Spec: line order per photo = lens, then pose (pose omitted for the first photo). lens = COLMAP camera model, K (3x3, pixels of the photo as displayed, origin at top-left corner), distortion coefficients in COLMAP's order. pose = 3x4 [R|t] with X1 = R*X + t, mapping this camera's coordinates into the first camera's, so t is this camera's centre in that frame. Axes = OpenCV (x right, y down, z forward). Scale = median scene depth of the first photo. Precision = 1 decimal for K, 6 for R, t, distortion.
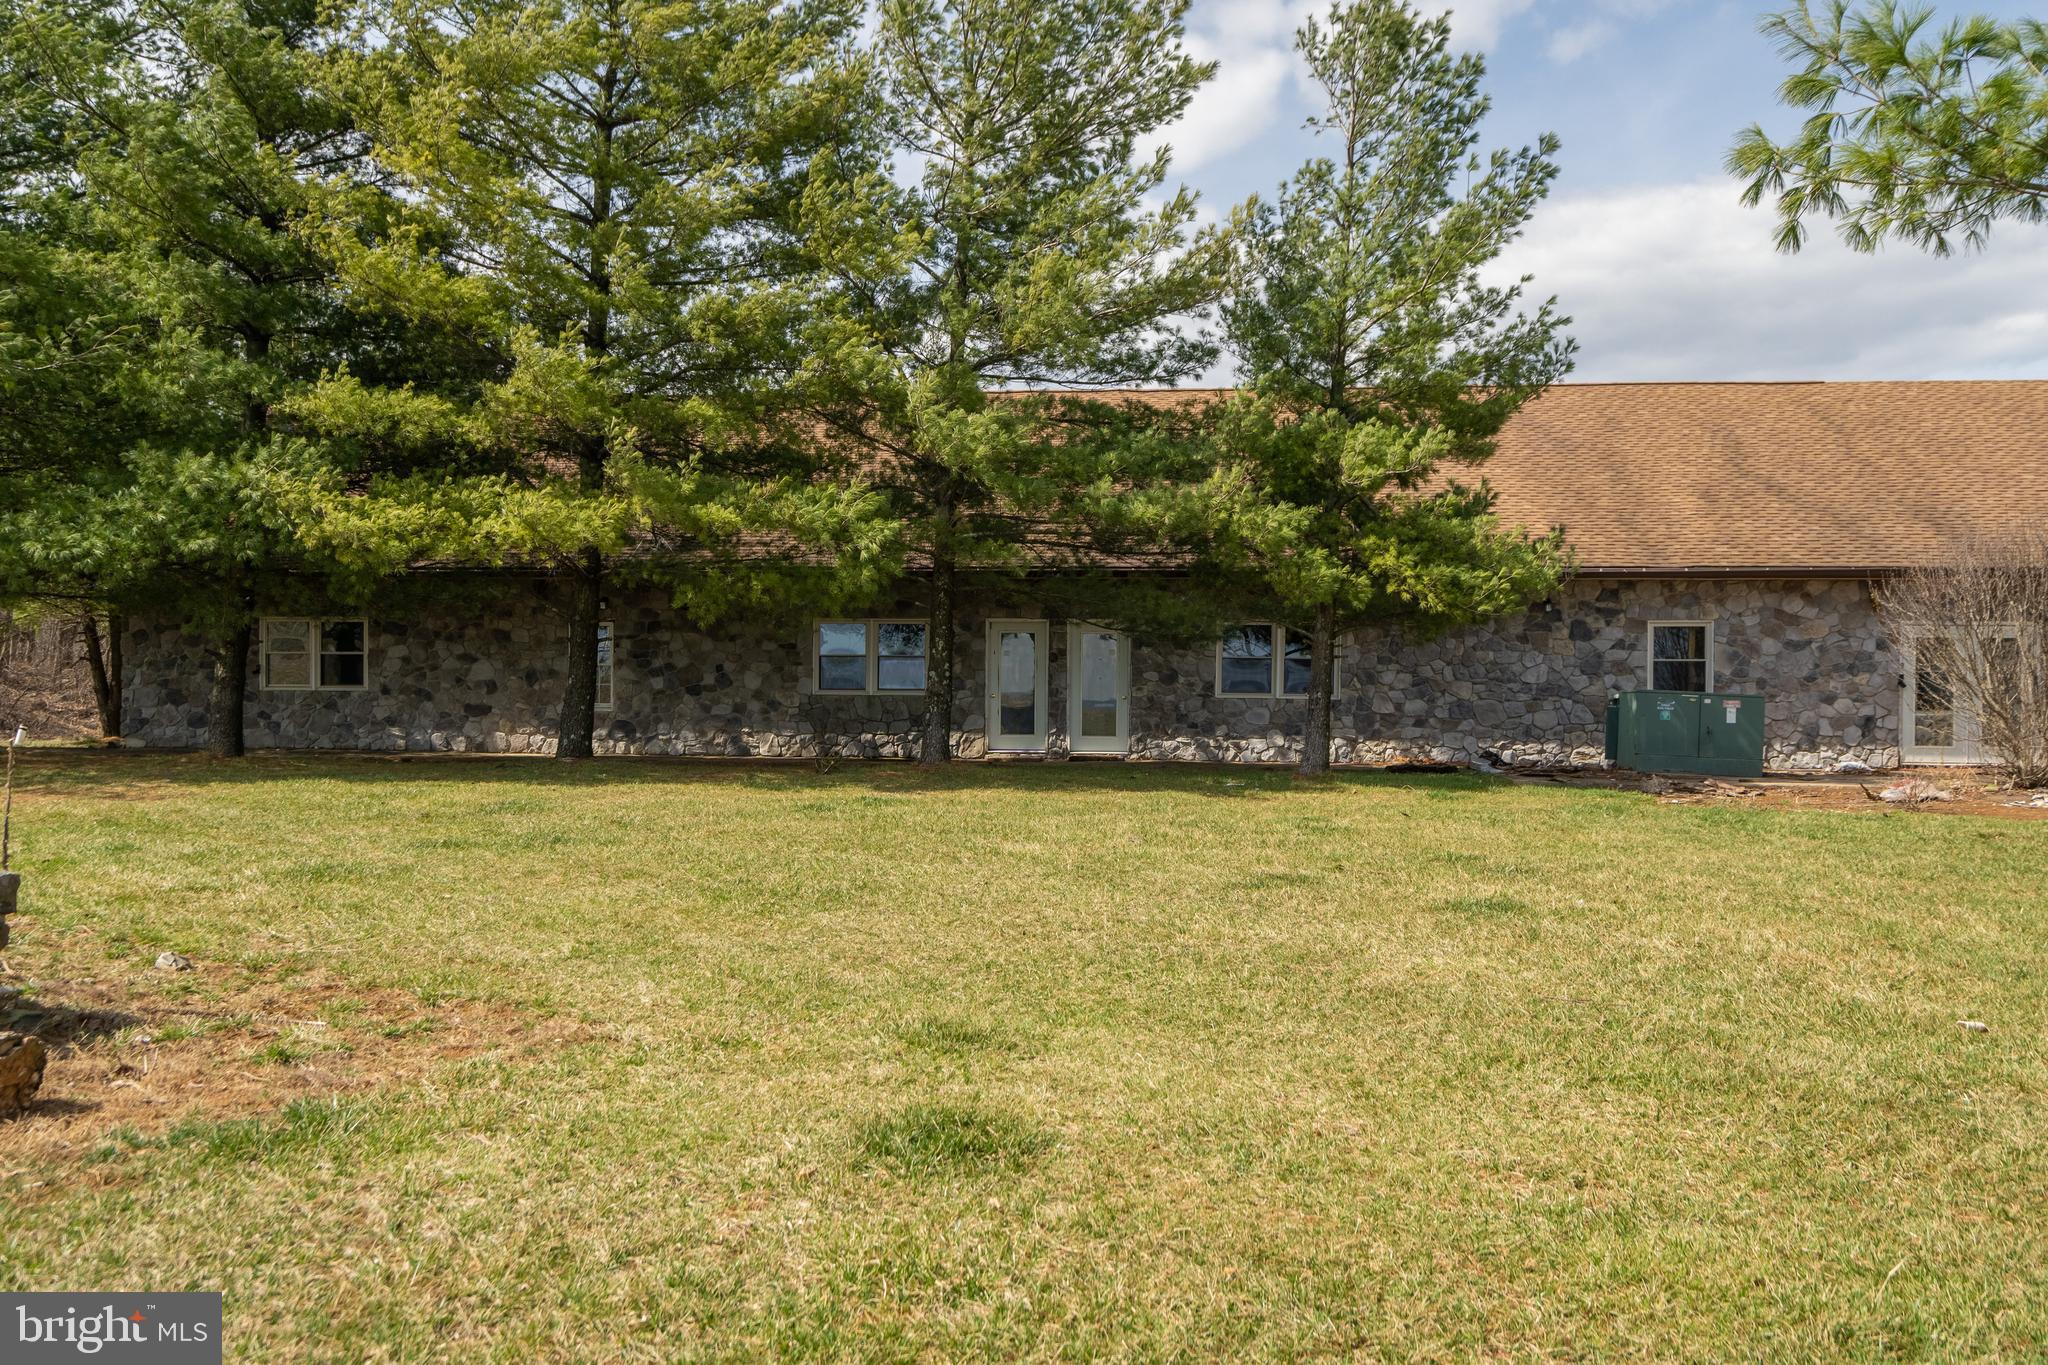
lens RADIAL K [[1650.6, 0, 1023.4], [0, 1650.6, 684.8], [0, 0, 1]] dist [-0.011613, -0.001229]
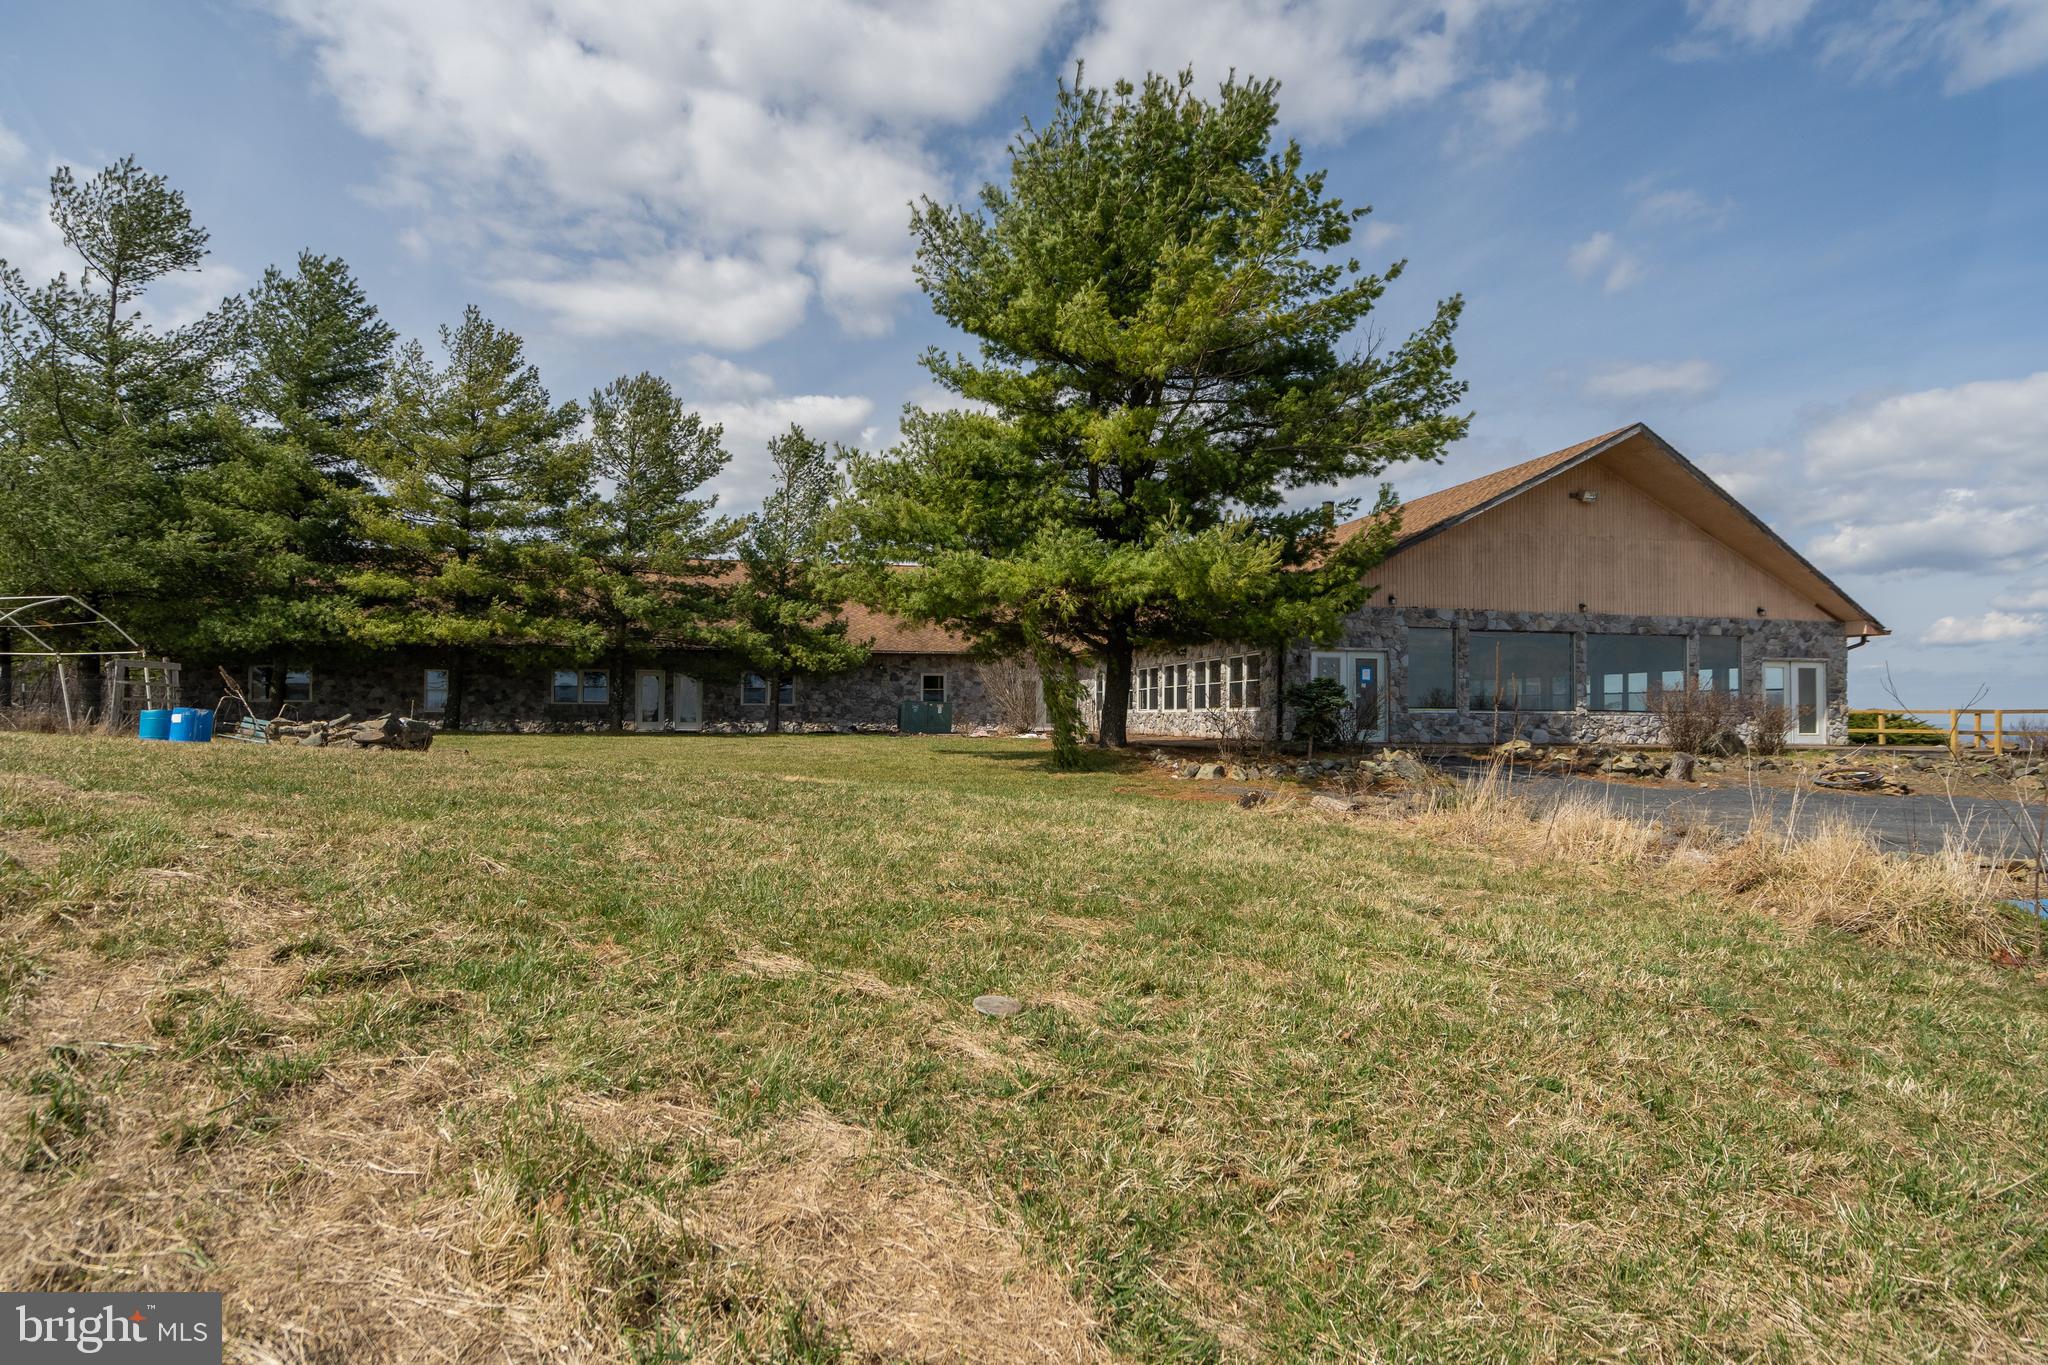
lens RADIAL K [[1172.4, 0, 1026.2], [0, 1172.4, 701.8], [0, 0, 1]] dist [0.002323, -0.000096]
pose [[0.950402, 0.003392, 0.311006, -0.017162], [-0.001724, 0.999983, -0.005637, 0.014396], [-0.311019, 0.004821, 0.950391, -0.845525]]
